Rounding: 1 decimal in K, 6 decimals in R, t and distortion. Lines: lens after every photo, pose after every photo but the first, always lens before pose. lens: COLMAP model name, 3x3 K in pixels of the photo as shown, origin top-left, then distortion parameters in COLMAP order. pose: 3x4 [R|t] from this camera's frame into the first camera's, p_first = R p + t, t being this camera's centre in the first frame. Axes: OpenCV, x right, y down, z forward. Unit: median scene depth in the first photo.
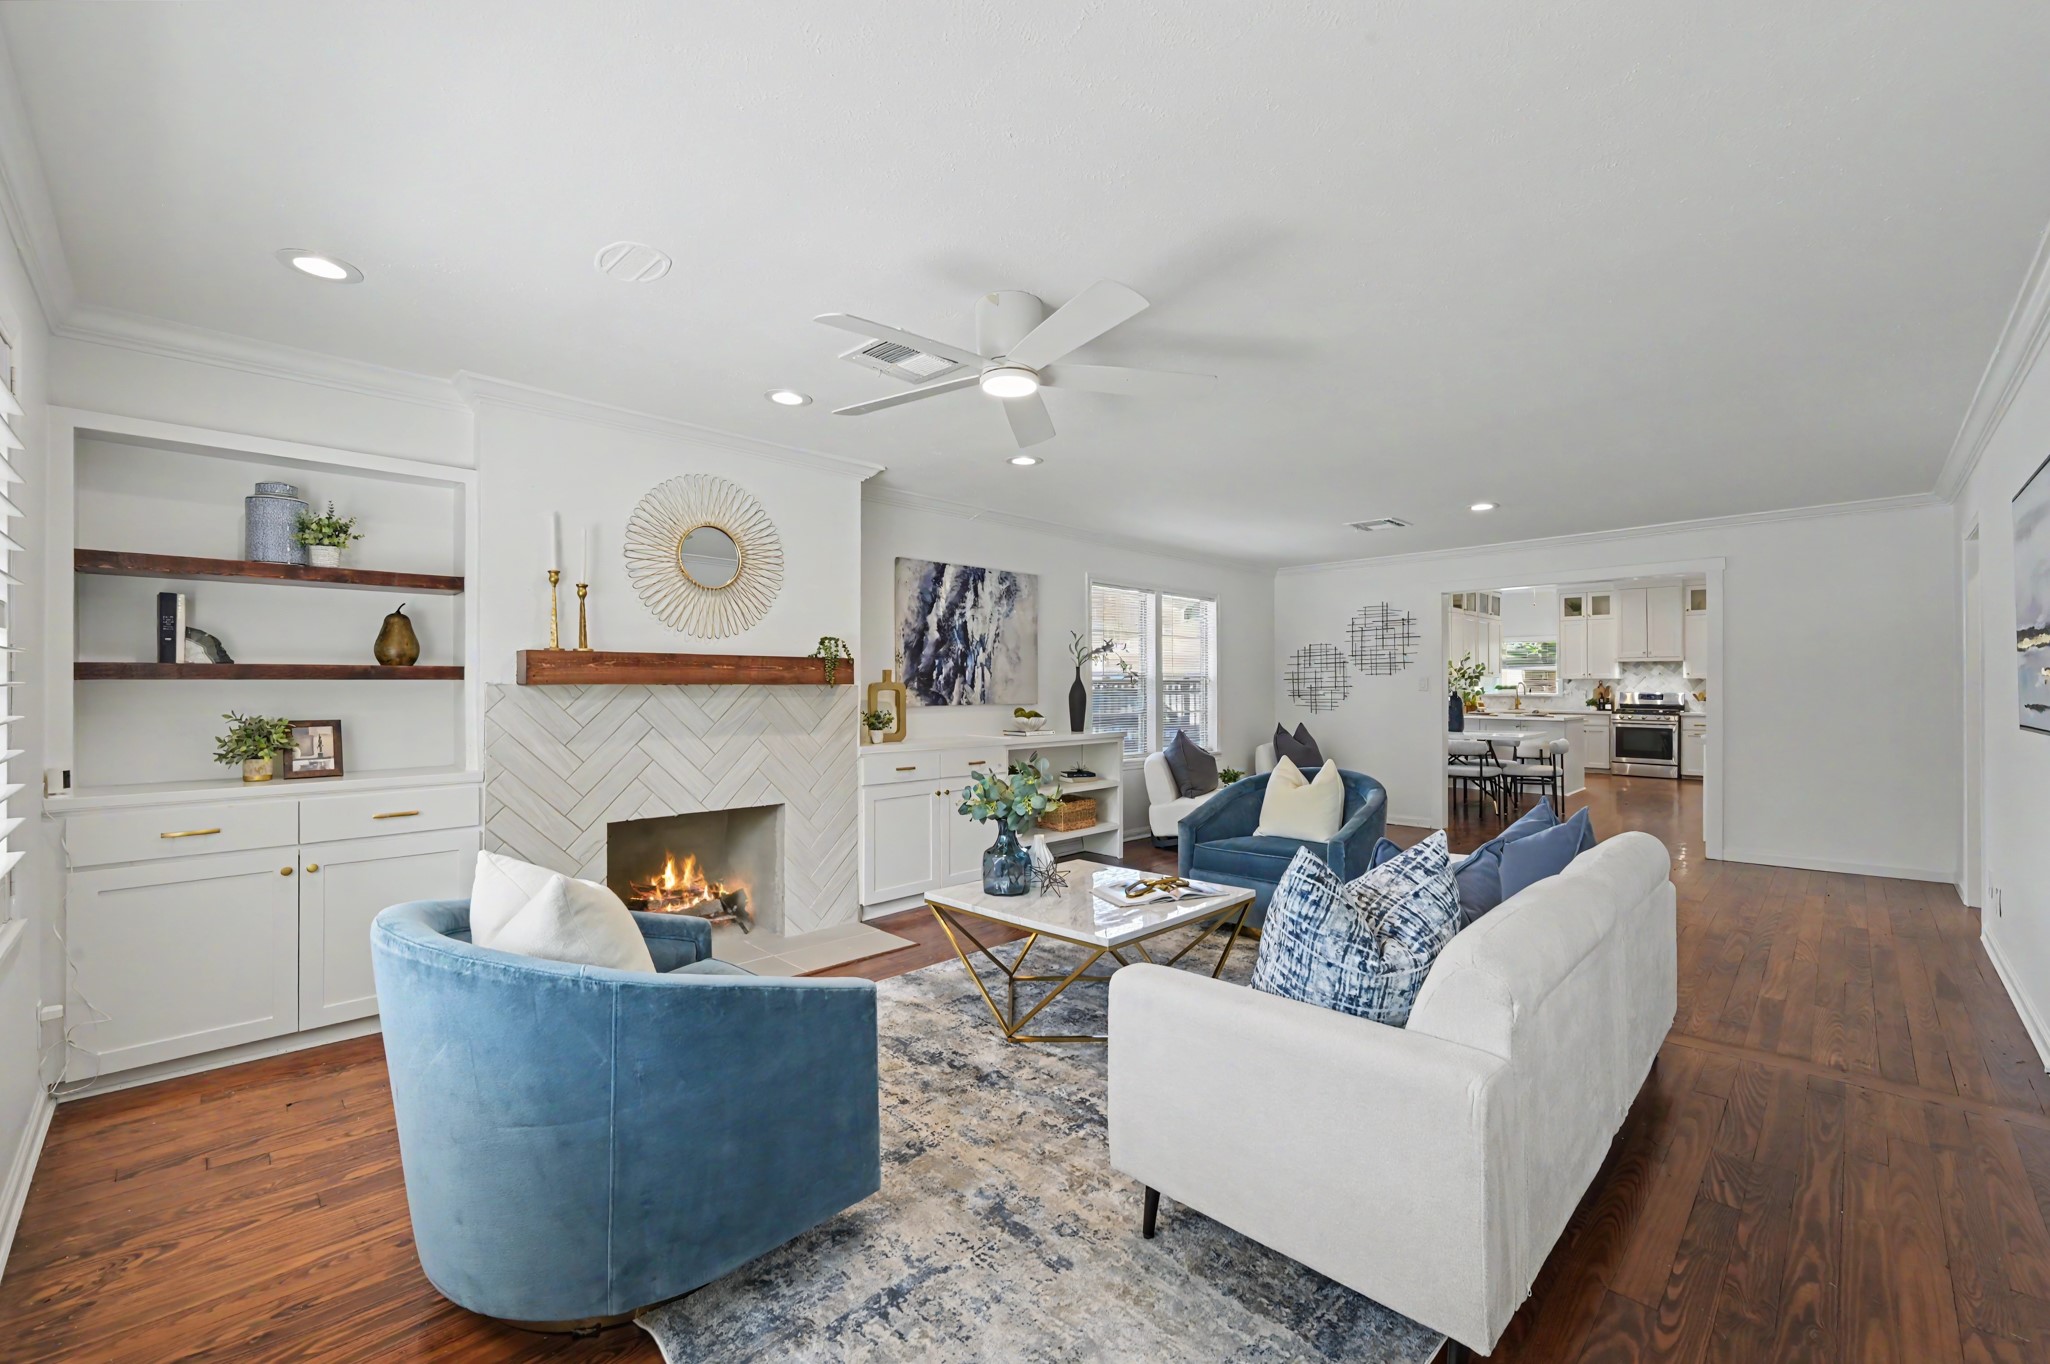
lens RADIAL K [[831.1, 0, 1025.0], [0, 831.1, 682.0], [0, 0, 1]] dist [-0.001678, -0.000269]
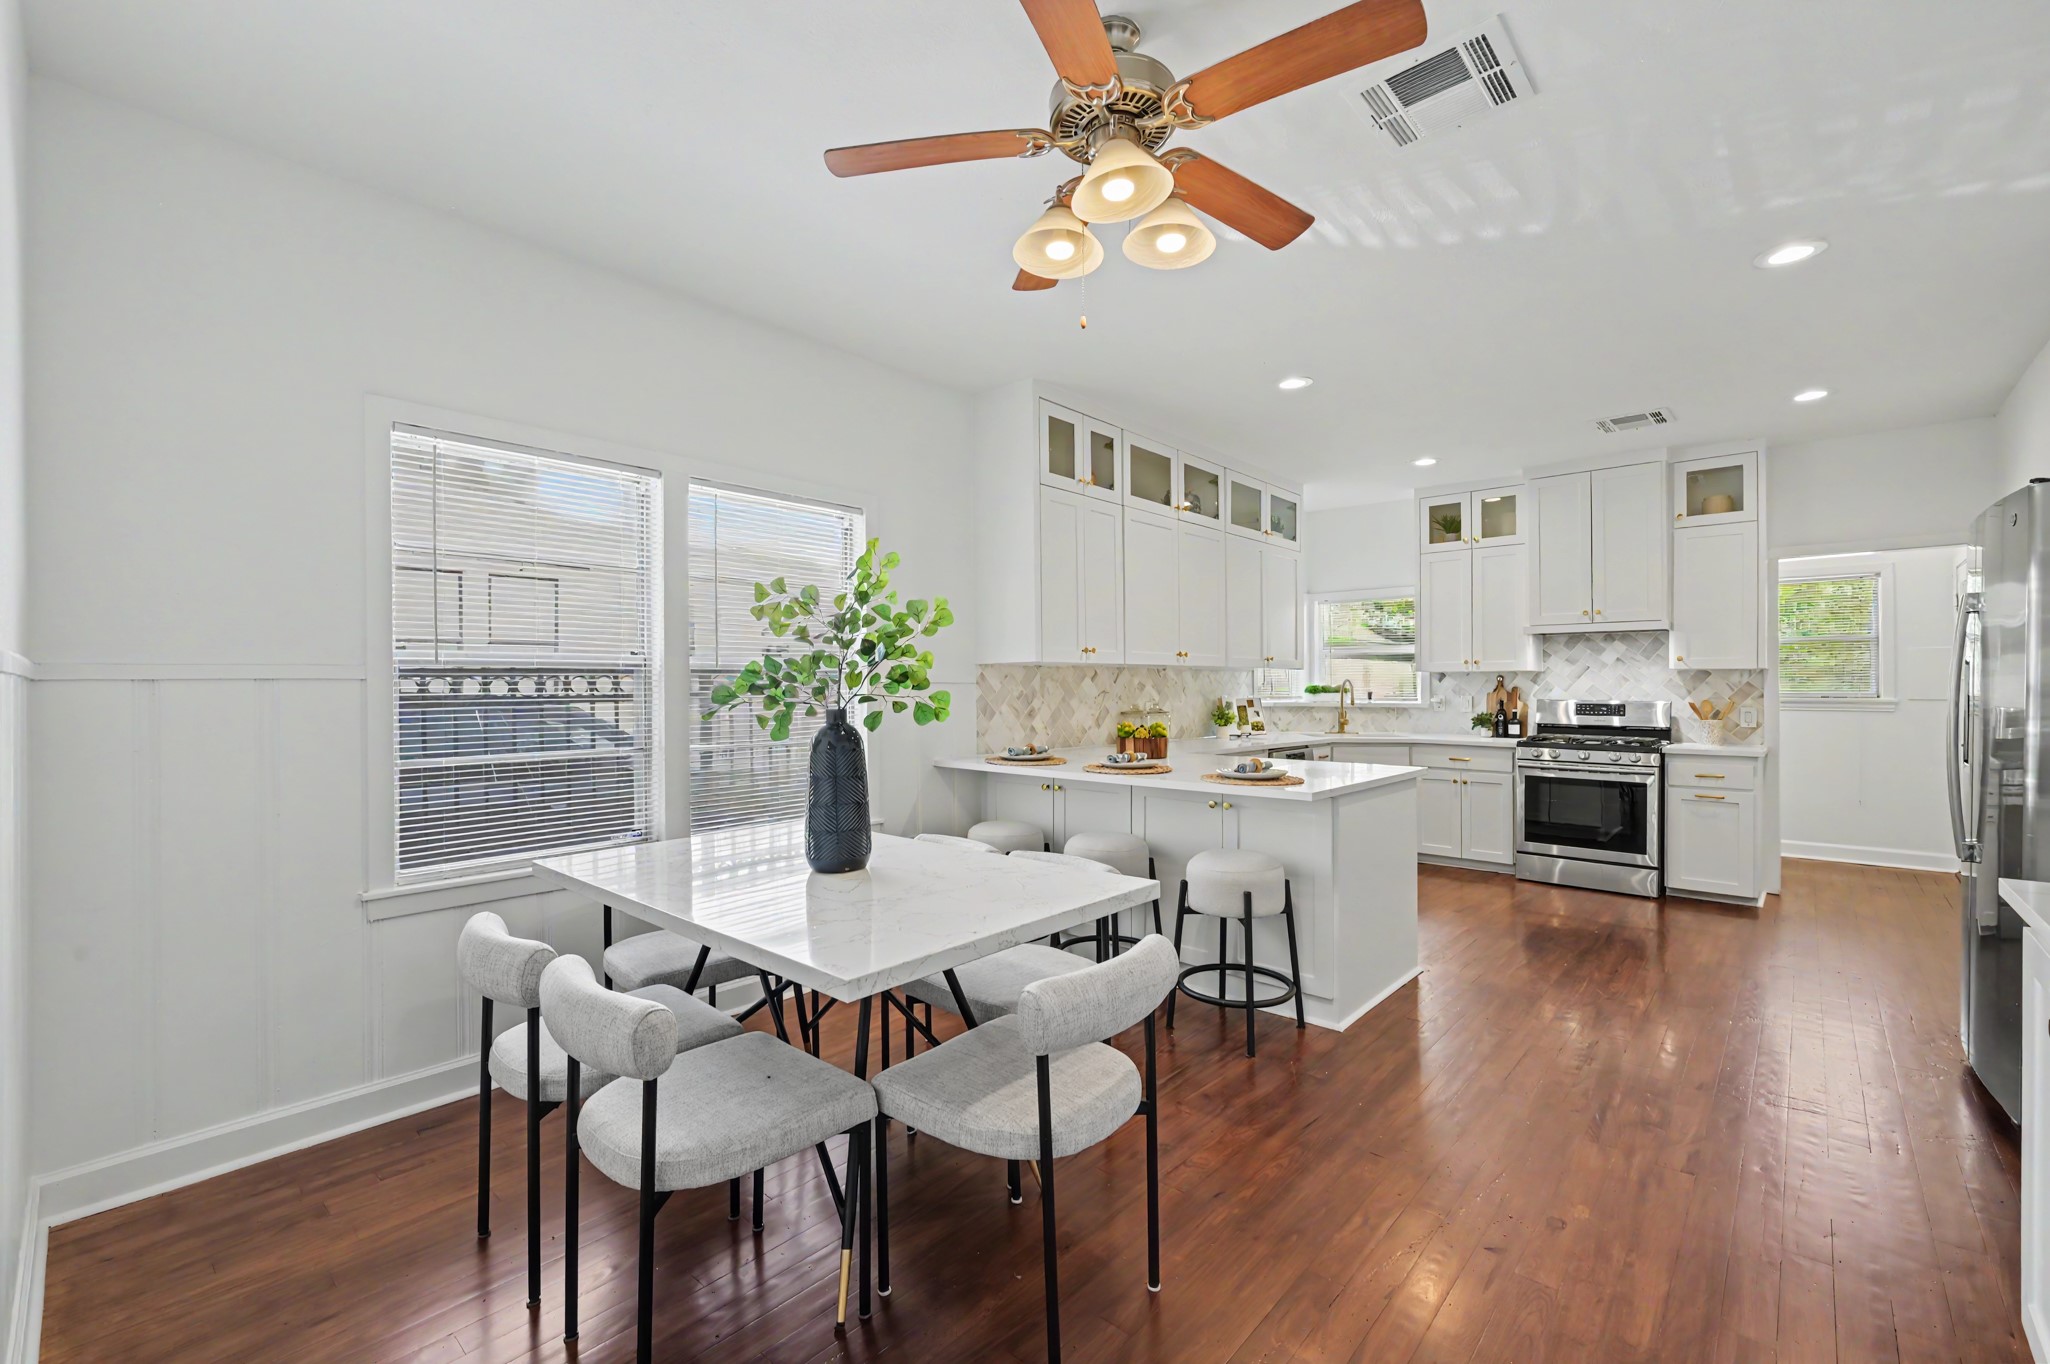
lens RADIAL K [[859.4, 0, 1025.0], [0, 859.4, 682.0], [0, 0, 1]] dist [-0.002692, -0.000439]
pose [[0.999179, -0.002002, 0.040471, 0.418514], [0.002129, 0.999993, -0.003087, 0.003347], [-0.040464, 0.003171, 0.999176, 0.540238]]
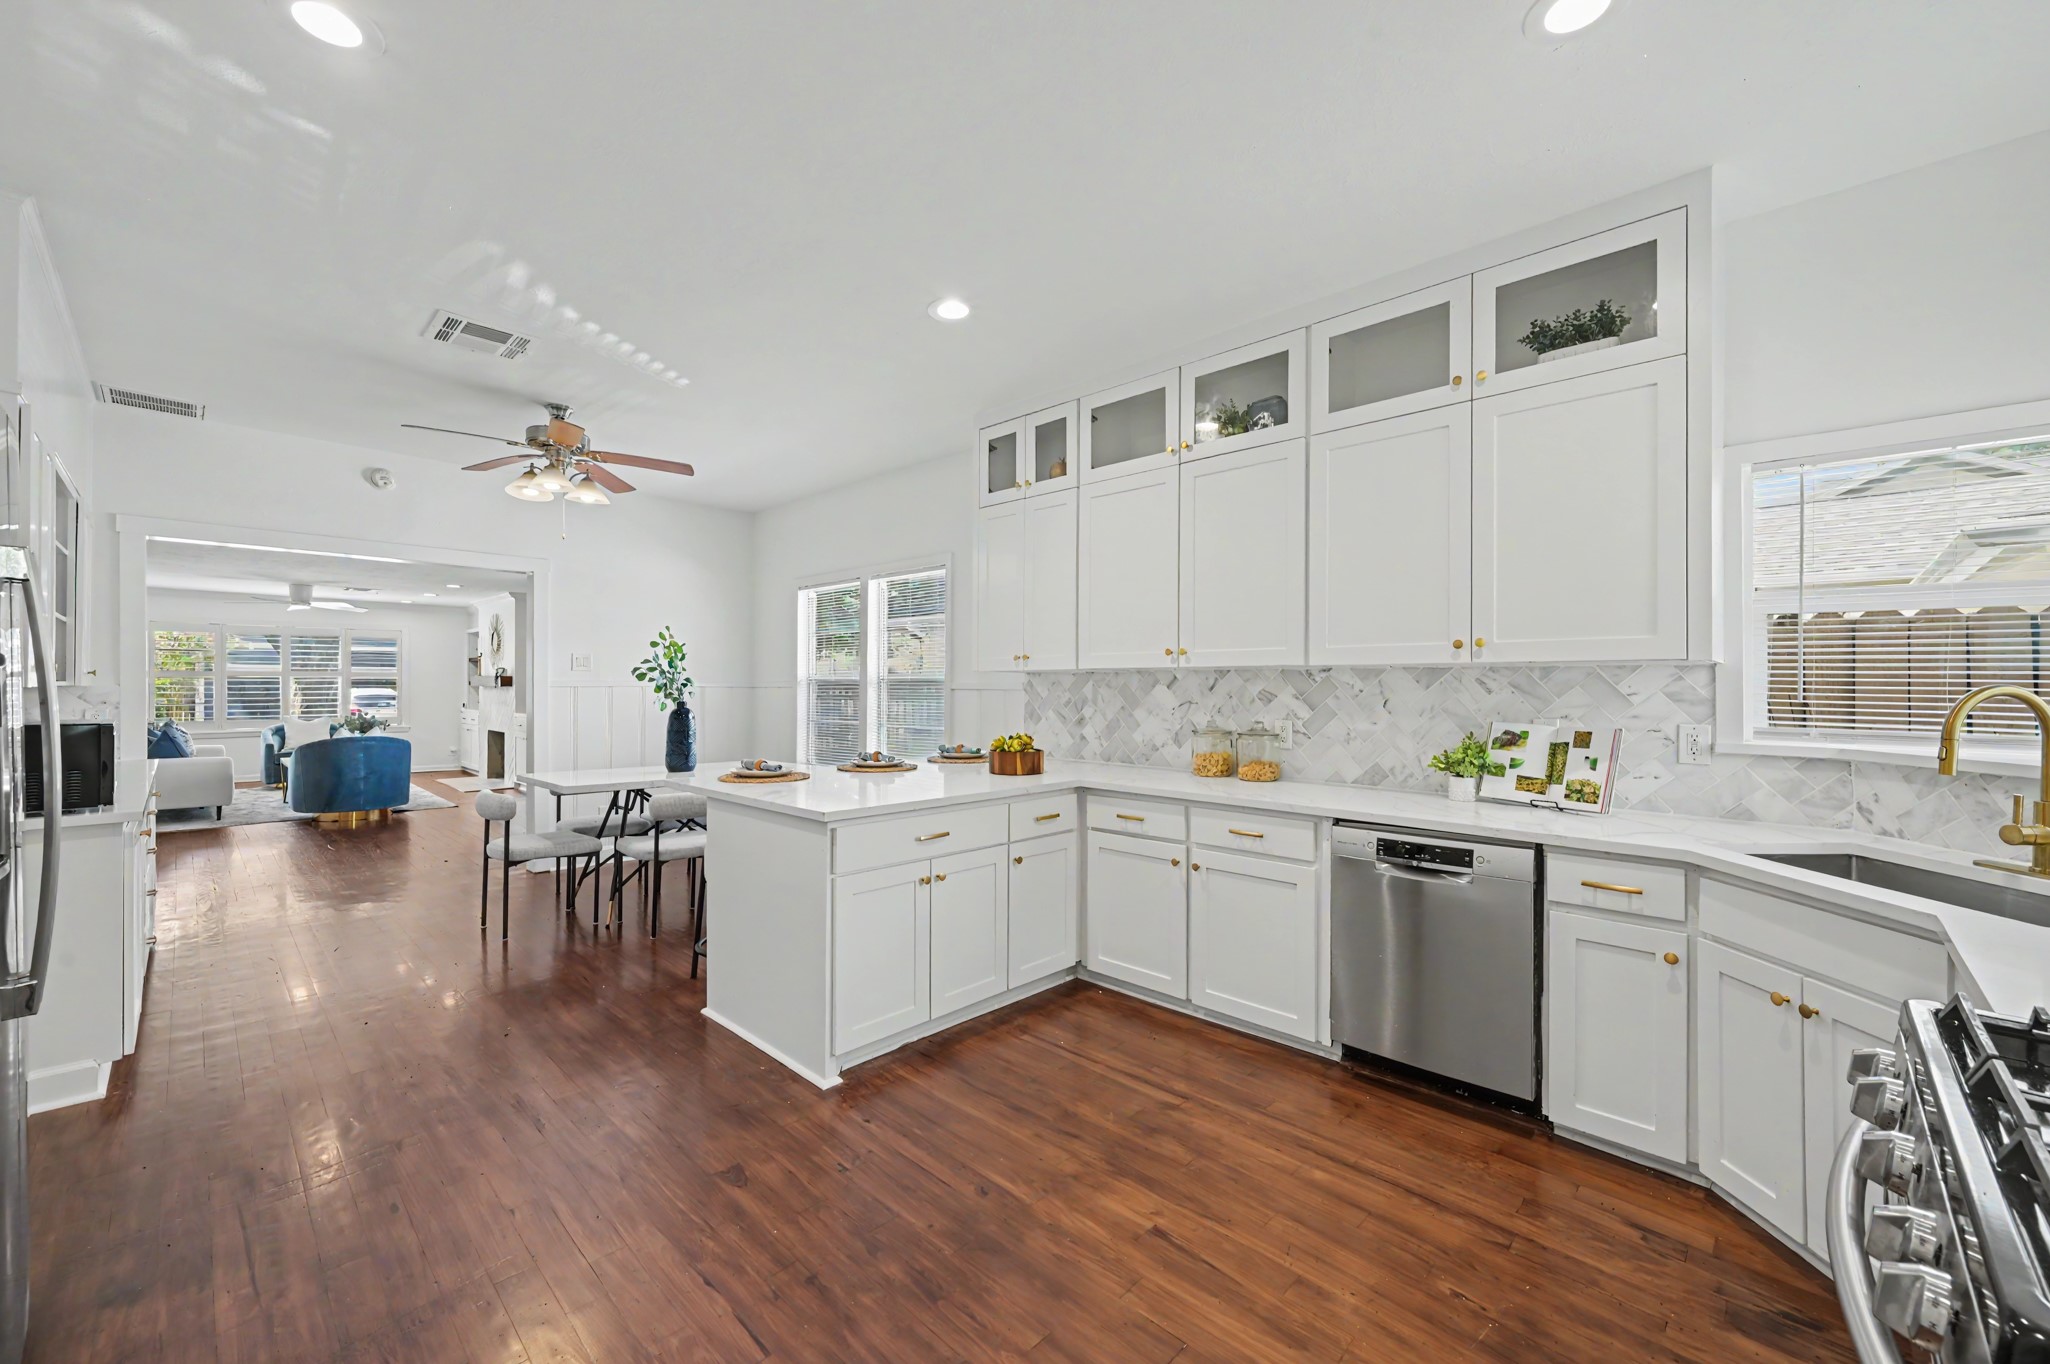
lens RADIAL K [[811.7, 0, 1029.2], [0, 811.7, 682.2], [0, 0, 1]] dist [-0.000035, 0.000038]
pose [[0.015279, -0.003265, -0.999878, 0.801440], [-0.001831, 0.999993, -0.003294, 0.000289], [0.999882, 0.001881, 0.015273, 0.907262]]
